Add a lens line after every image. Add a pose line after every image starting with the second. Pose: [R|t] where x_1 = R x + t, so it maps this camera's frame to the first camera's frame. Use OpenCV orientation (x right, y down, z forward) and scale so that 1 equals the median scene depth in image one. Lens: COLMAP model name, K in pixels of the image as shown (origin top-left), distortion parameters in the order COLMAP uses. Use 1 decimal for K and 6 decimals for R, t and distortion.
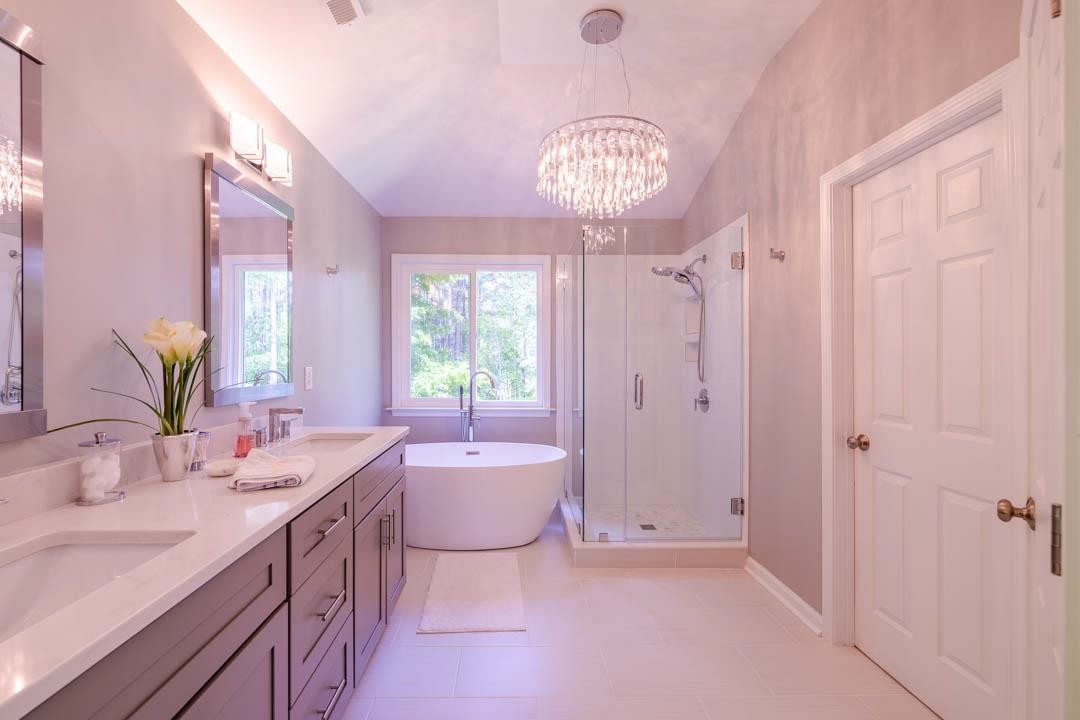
lens RADIAL K [[466.0, 0, 543.4], [0, 466.0, 364.4], [0, 0, 1]] dist [-0.002857, -0.000717]
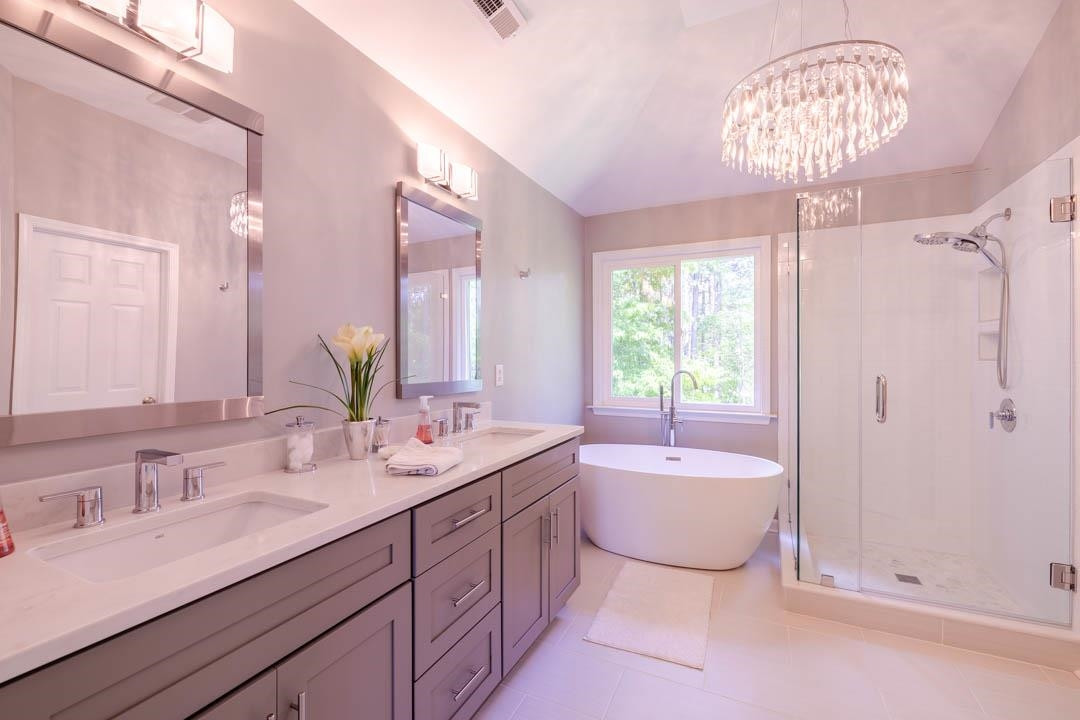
lens RADIAL K [[478.9, 0, 540.0], [0, 478.9, 360.0], [0, 0, 1]] dist [-0.001235, -0.000457]
pose [[0.886780, -0.000086, -0.462192, 0.099843], [-0.002568, 0.999984, -0.005112, -0.000480], [0.462185, 0.005720, 0.886765, 0.063934]]
